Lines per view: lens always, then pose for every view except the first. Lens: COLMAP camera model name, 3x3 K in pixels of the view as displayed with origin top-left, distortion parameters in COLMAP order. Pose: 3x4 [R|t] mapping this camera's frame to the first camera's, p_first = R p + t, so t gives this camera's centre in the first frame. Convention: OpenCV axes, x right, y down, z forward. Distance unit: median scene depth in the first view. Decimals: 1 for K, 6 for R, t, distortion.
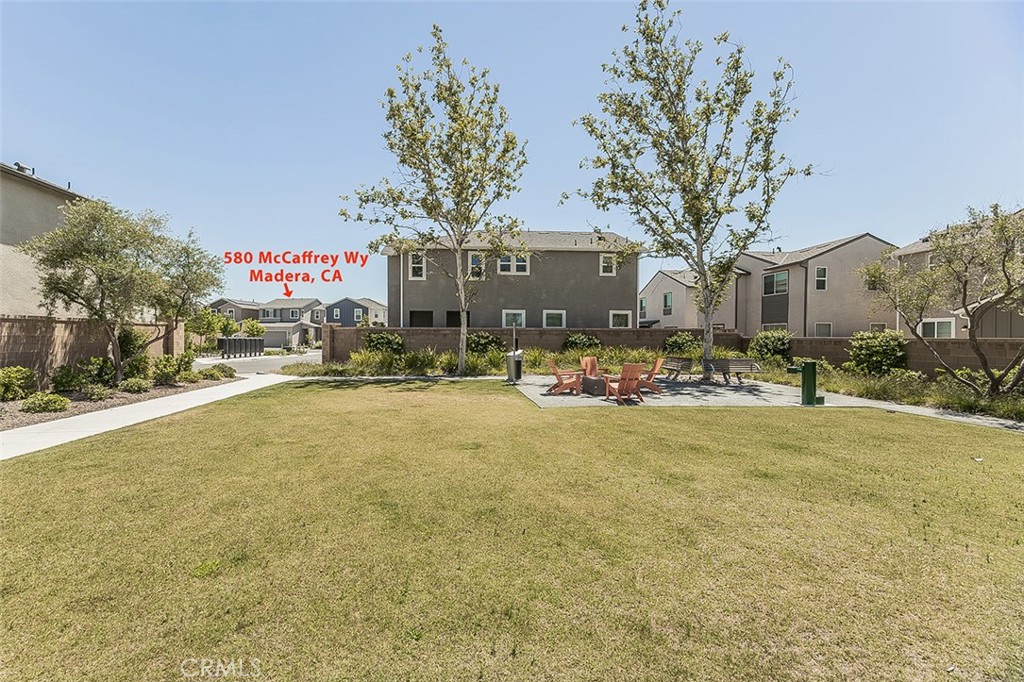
lens RADIAL K [[478.4, 0, 506.2], [0, 478.4, 337.8], [0, 0, 1]] dist [0.000702, -0.000272]
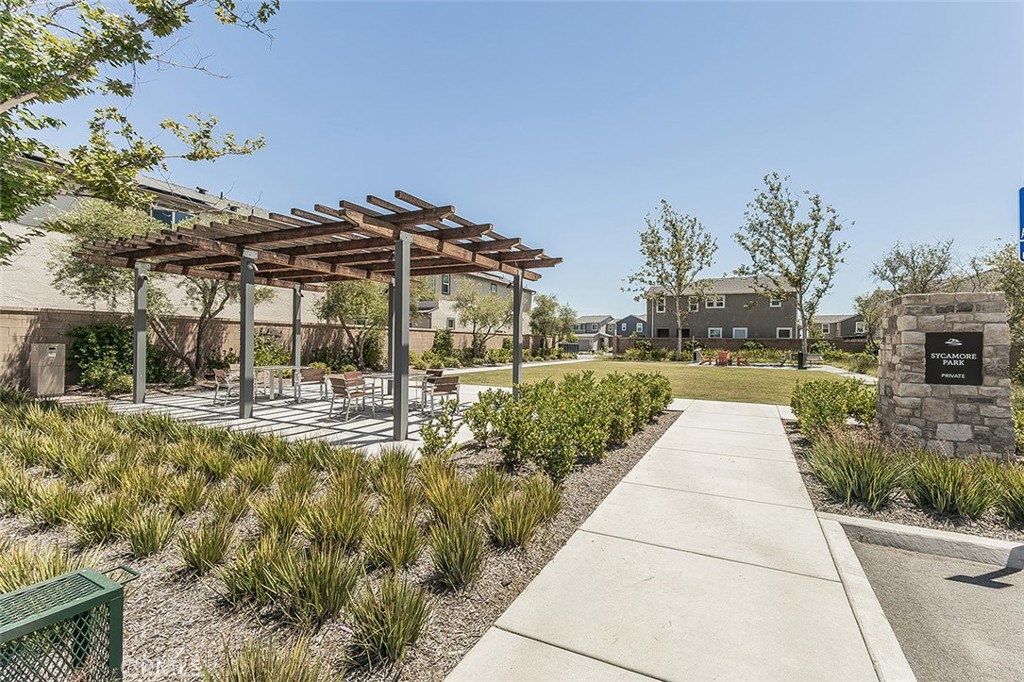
lens RADIAL K [[478.4, 0, 551.9], [0, 478.4, 333.6], [0, 0, 1]] dist [0.000702, -0.000272]
pose [[0.879491, -0.001277, -0.475914, 0.377777], [-0.012103, 0.999613, -0.025049, 0.016780], [0.475761, 0.027791, 0.879135, -0.973470]]
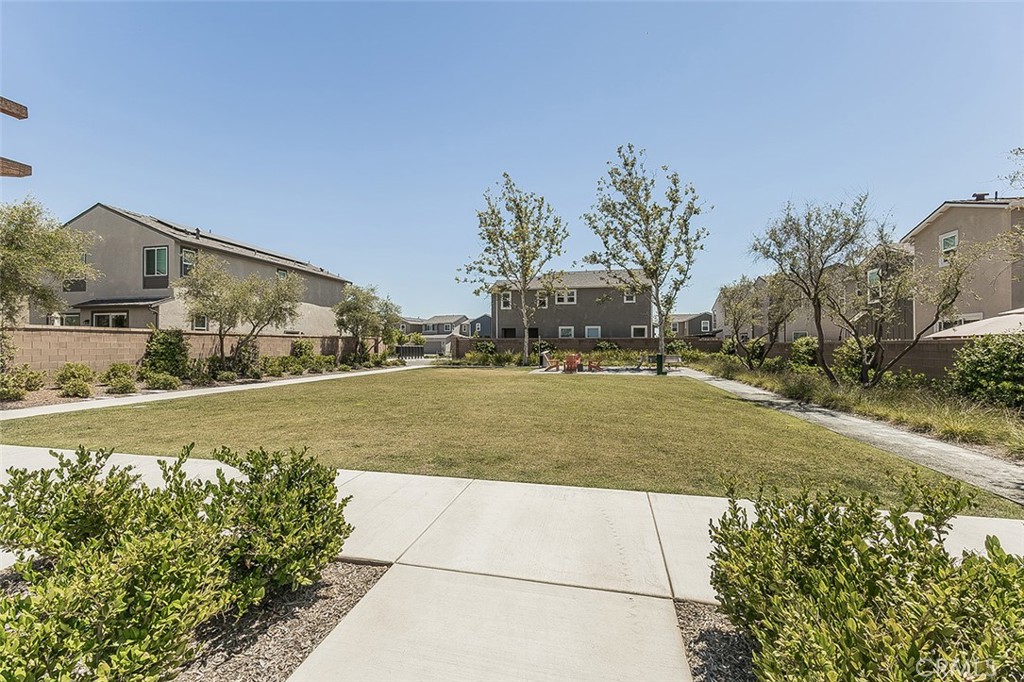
lens RADIAL K [[478.4, 0, 517.4], [0, 478.4, 344.6], [0, 0, 1]] dist [0.000702, -0.000272]
pose [[0.959378, -0.004749, -0.282085, 0.349626], [0.003236, 0.999978, -0.005831, 0.010358], [0.282107, 0.004681, 0.959372, -0.622801]]
